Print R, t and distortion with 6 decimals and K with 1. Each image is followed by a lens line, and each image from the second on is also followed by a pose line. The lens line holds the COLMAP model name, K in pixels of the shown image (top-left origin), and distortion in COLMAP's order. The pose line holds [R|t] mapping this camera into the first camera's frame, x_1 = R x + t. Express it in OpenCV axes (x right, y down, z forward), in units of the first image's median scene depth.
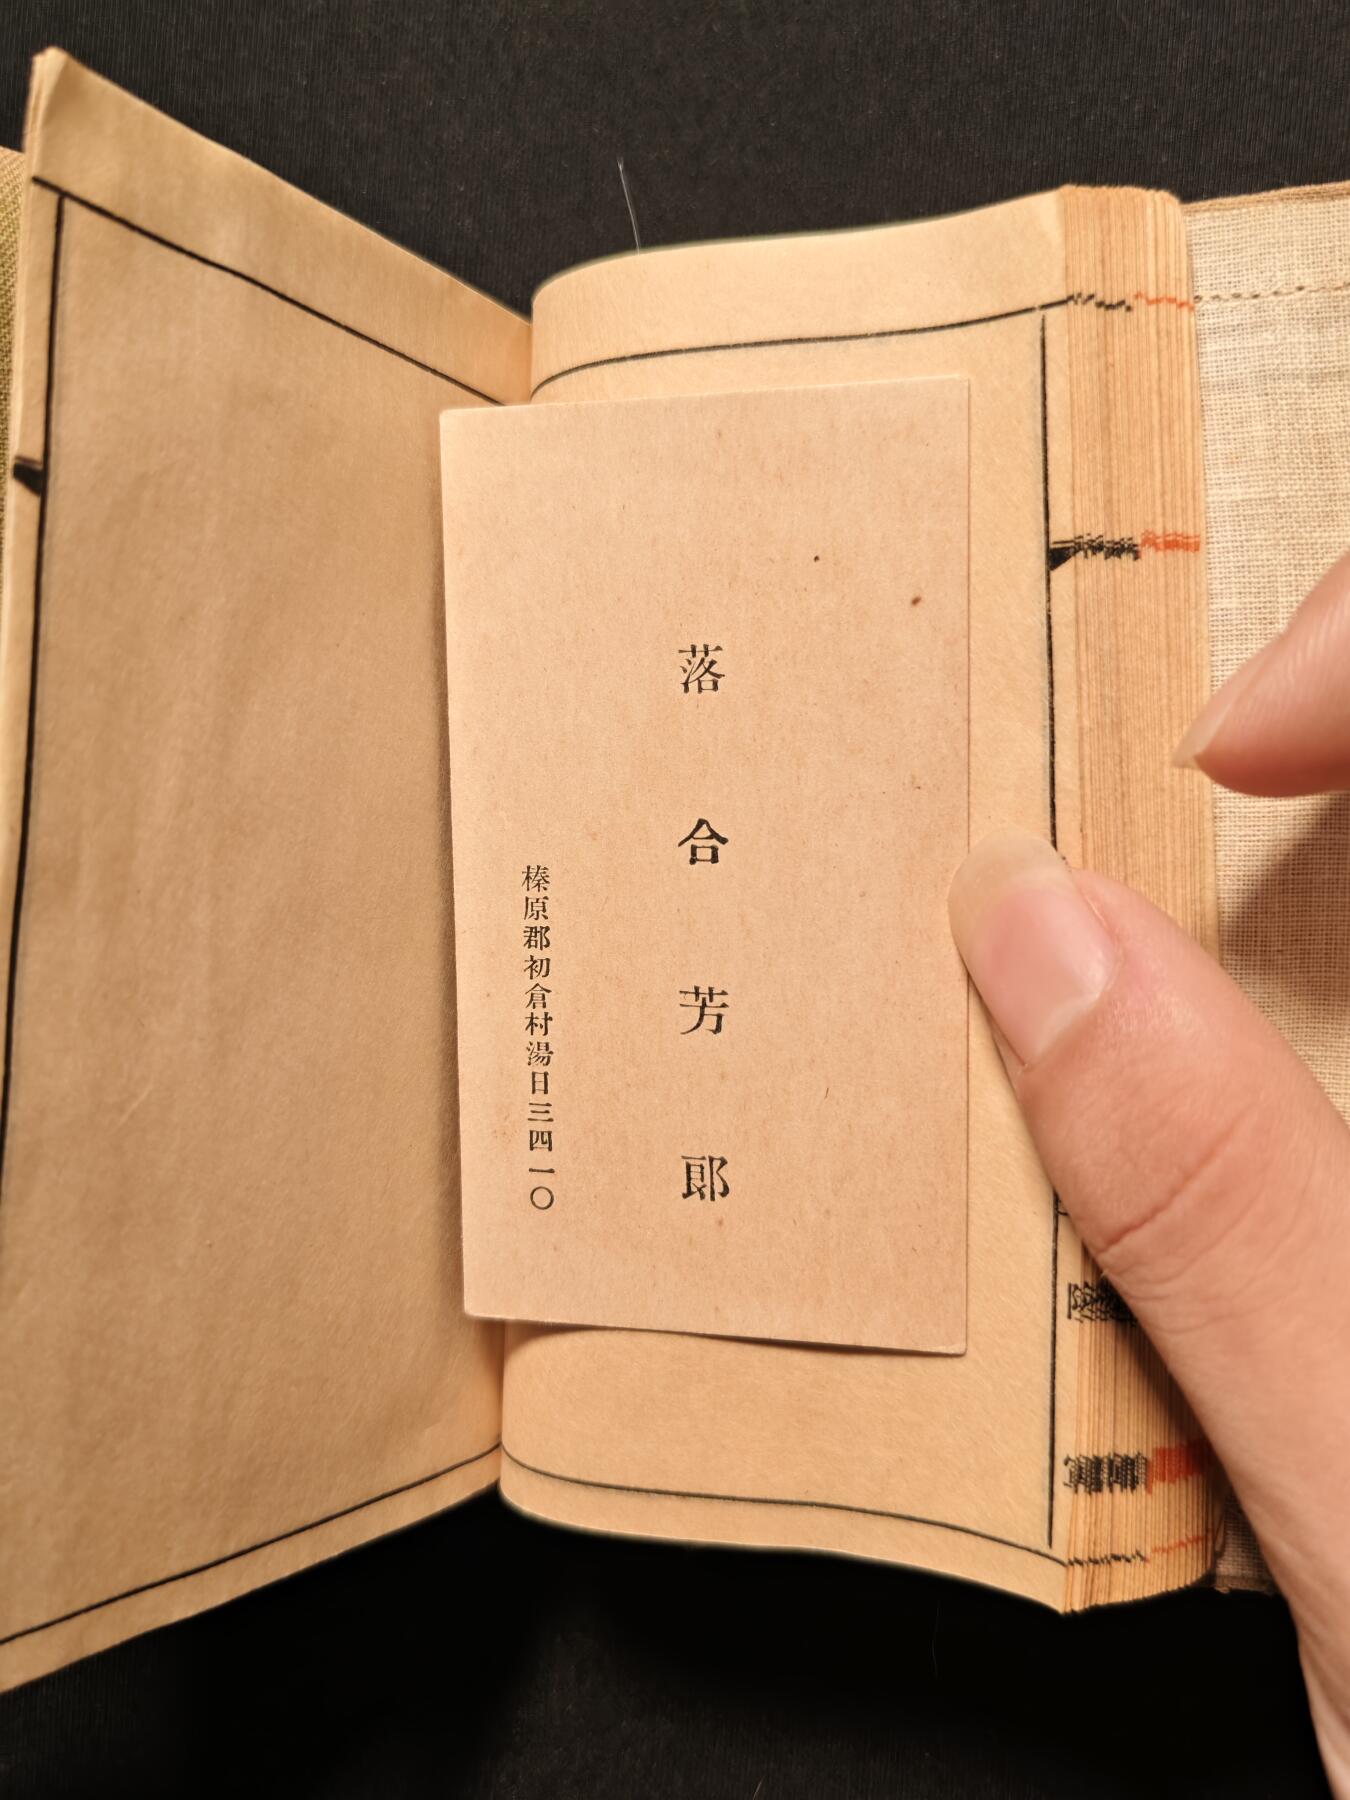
lens RADIAL K [[1515.6, 0, 675.0], [0, 1515.6, 900.0], [0, 0, 1]] dist [-0.006401, -0.016512]
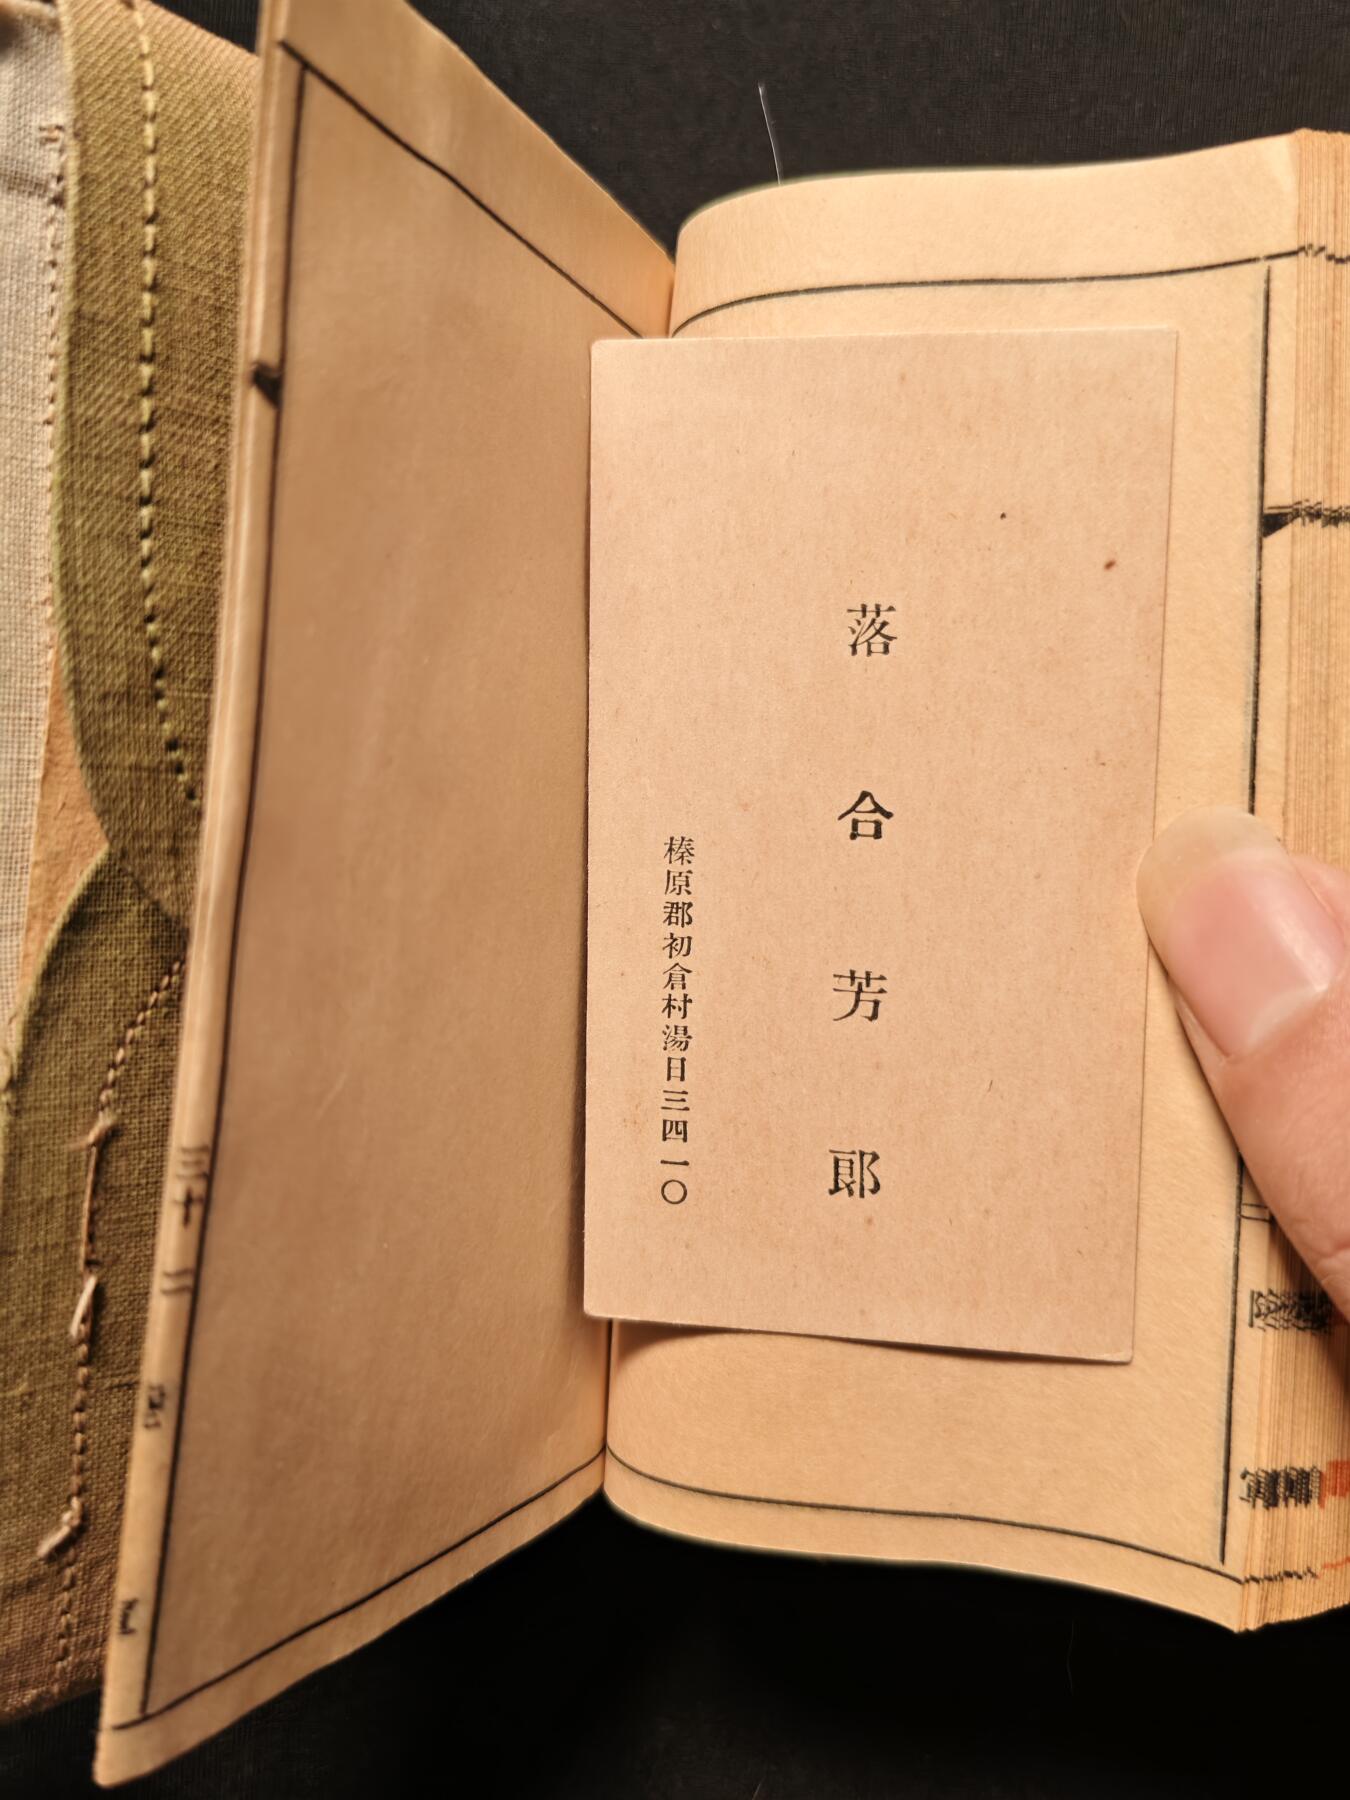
lens RADIAL K [[1502.5, 0, 636.8], [0, 1502.5, 885.6], [0, 0, 1]] dist [-0.012324, -0.041258]
pose [[0.998470, 0.021733, 0.050840, -0.171625], [-0.022563, 0.999620, 0.015825, -0.006892], [-0.050477, -0.016948, 0.998581, 0.083072]]
